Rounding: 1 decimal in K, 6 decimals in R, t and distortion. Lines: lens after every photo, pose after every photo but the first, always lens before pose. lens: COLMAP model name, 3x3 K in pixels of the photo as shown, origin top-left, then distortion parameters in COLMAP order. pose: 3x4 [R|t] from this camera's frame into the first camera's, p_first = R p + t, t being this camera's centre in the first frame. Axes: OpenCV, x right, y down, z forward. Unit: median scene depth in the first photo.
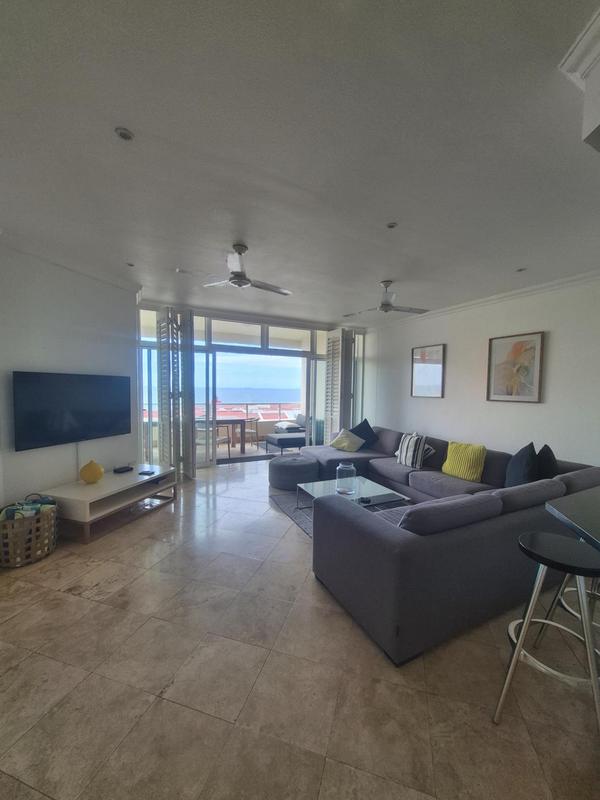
lens RADIAL K [[314.7, 0, 304.7], [0, 314.7, 406.6], [0, 0, 1]] dist [0.000232, -0.000859]
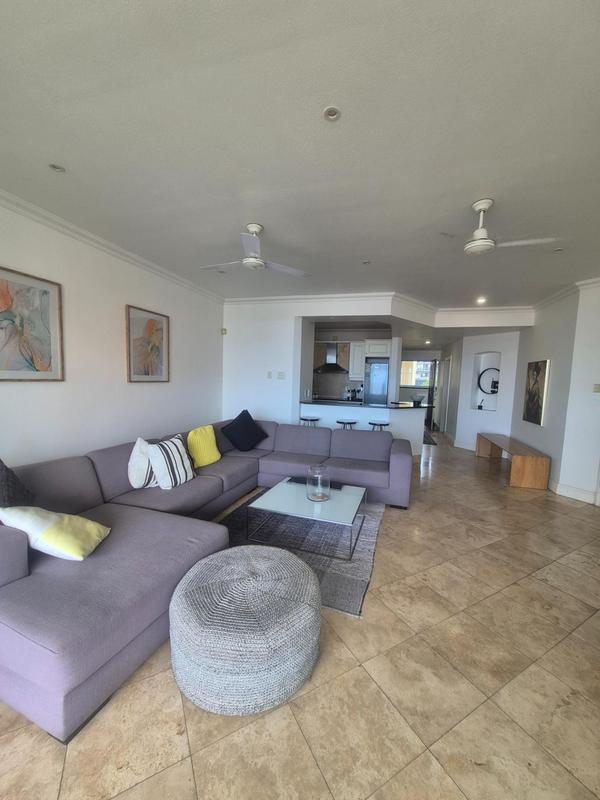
lens RADIAL K [[314.7, 0, 301.0], [0, 314.7, 404.4], [0, 0, 1]] dist [0.000232, -0.000859]
pose [[-0.717065, -0.100530, 0.689718, -0.387967], [-0.008674, 0.990755, 0.135389, -0.093673], [-0.696952, 0.091100, -0.711307, 1.586682]]
